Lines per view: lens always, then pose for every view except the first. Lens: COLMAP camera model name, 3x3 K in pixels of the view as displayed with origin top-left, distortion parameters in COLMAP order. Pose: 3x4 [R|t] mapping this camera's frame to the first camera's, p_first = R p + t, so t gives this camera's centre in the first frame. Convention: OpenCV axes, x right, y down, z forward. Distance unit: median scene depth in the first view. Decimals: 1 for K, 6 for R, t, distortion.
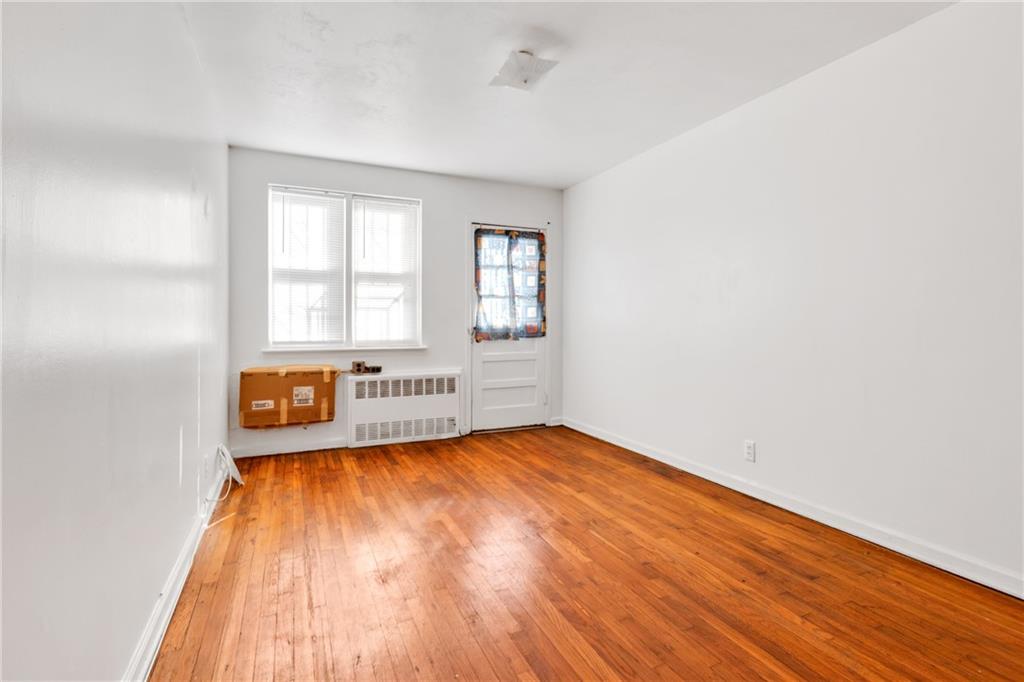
lens RADIAL K [[483.2, 0, 512.0], [0, 483.2, 316.7], [0, 0, 1]] dist [0.000580, 0.000010]
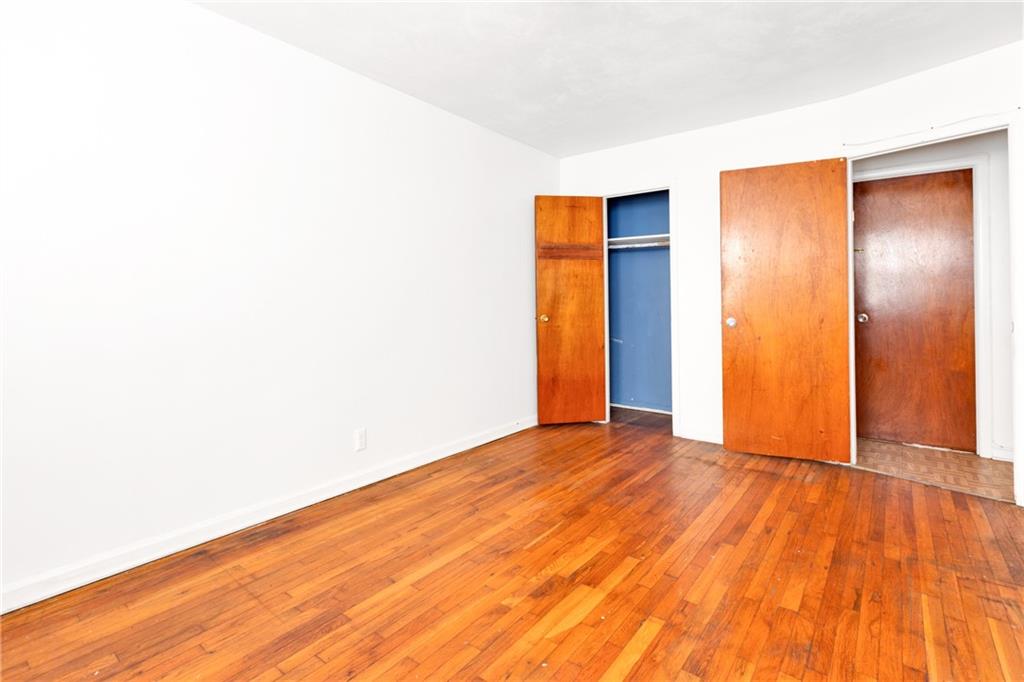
lens RADIAL K [[483.2, 0, 512.0], [0, 483.2, 316.7], [0, 0, 1]] dist [0.000580, 0.000010]
pose [[-0.455752, -0.028902, 0.889638, -0.567573], [-0.004549, 0.999535, 0.030142, 0.008101], [-0.890095, 0.009690, -0.455671, 1.388717]]
